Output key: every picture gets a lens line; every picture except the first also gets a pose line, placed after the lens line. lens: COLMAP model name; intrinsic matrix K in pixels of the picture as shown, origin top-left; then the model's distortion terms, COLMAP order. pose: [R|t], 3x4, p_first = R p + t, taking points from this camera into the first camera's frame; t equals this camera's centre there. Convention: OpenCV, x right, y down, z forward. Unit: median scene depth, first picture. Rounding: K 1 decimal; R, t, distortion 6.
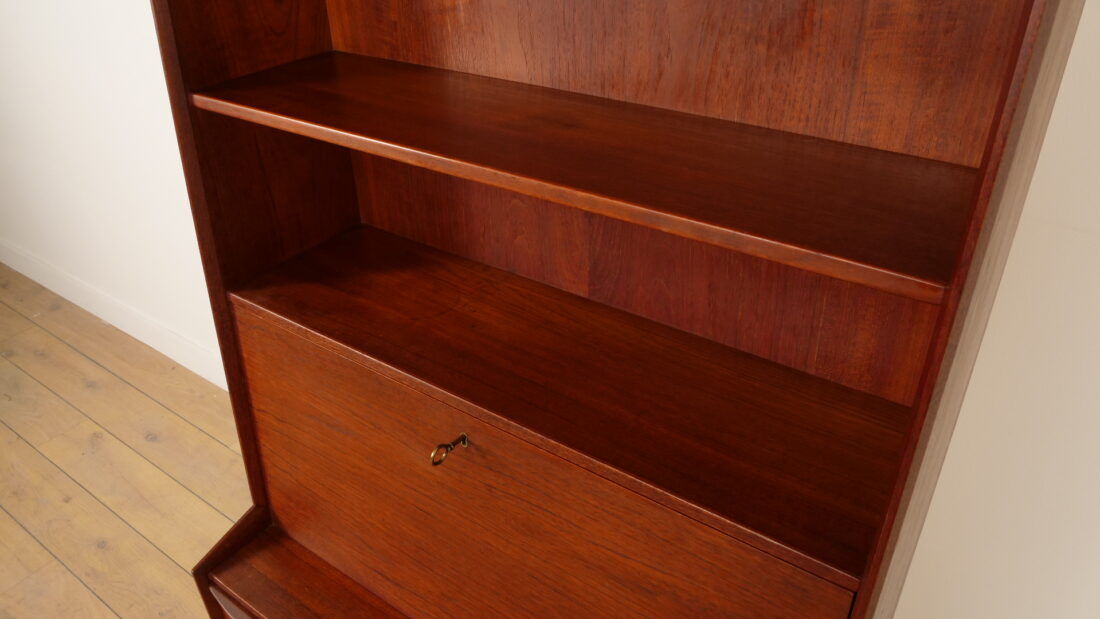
lens RADIAL K [[795.1, 0, 551.0], [0, 795.1, 317.3], [0, 0, 1]] dist [-0.045193, -0.000316]
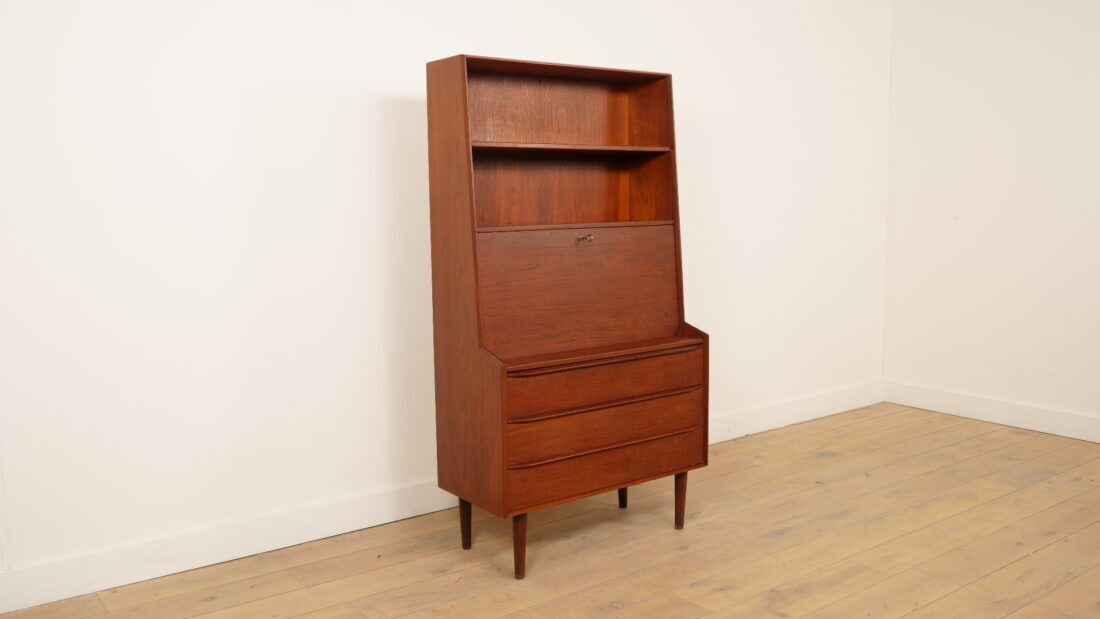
lens RADIAL K [[942.6, 0, 555.6], [0, 942.6, 311.7], [0, 0, 1]] dist [-0.027357, 0.002123]
pose [[0.299332, -0.091697, 0.949732, -1.431298], [0.498757, 0.863593, -0.073815, 0.239281], [-0.813414, 0.495781, 0.304236, 0.047994]]
